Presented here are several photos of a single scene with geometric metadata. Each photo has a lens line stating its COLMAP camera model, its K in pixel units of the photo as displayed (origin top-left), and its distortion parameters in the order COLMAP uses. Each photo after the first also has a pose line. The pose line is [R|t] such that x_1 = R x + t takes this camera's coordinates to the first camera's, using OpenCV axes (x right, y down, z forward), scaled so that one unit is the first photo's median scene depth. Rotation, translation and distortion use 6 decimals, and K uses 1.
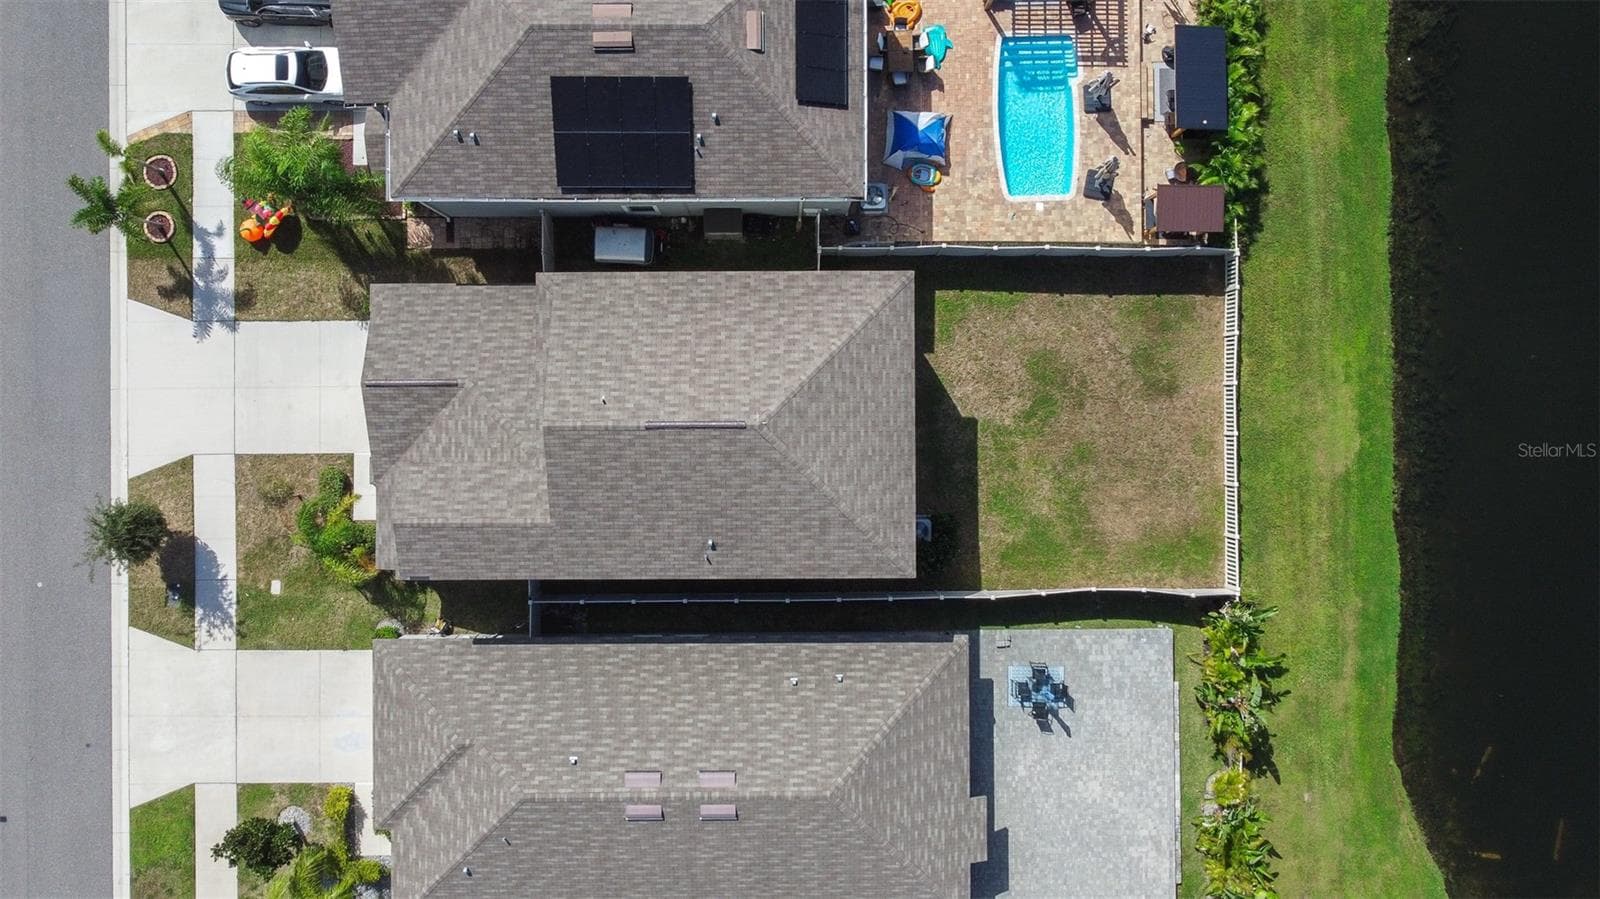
lens RADIAL K [[1296.3, 0, 800.0], [0, 1296.3, 449.5], [0, 0, 1]] dist [0.001758, 0.000348]
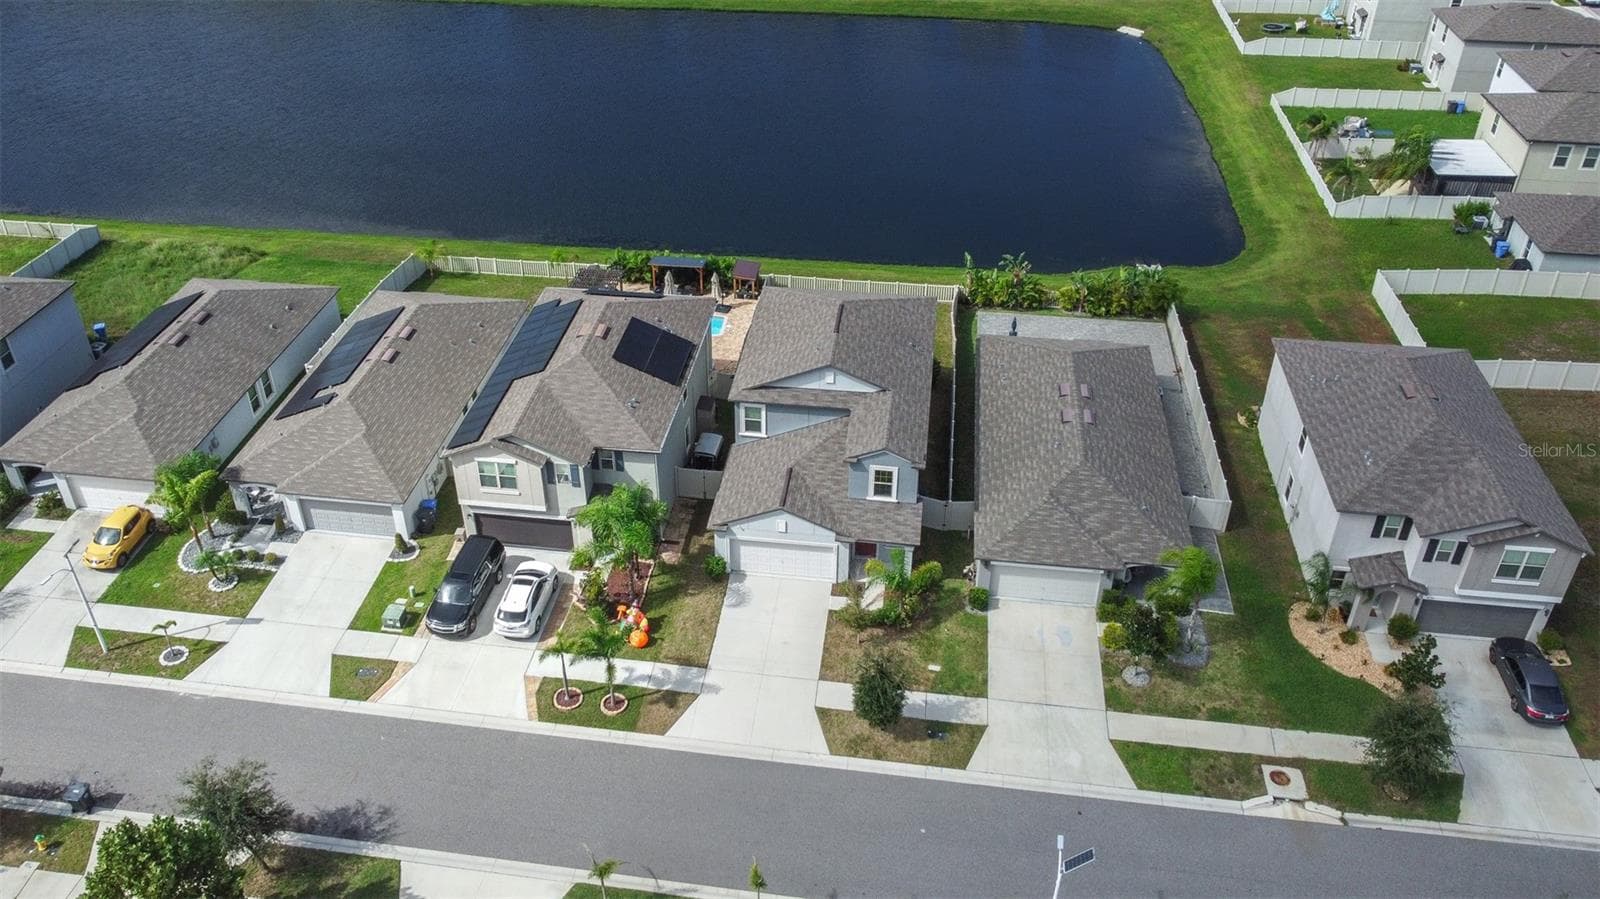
lens RADIAL K [[1296.3, 0, 800.0], [0, 1296.3, 449.5], [0, 0, 1]] dist [0.001758, 0.000348]
pose [[0.126240, -0.559785, 0.818965, -1.280338], [0.991985, 0.066806, -0.107246, 0.098525], [0.005323, 0.825940, 0.563733, 0.169726]]
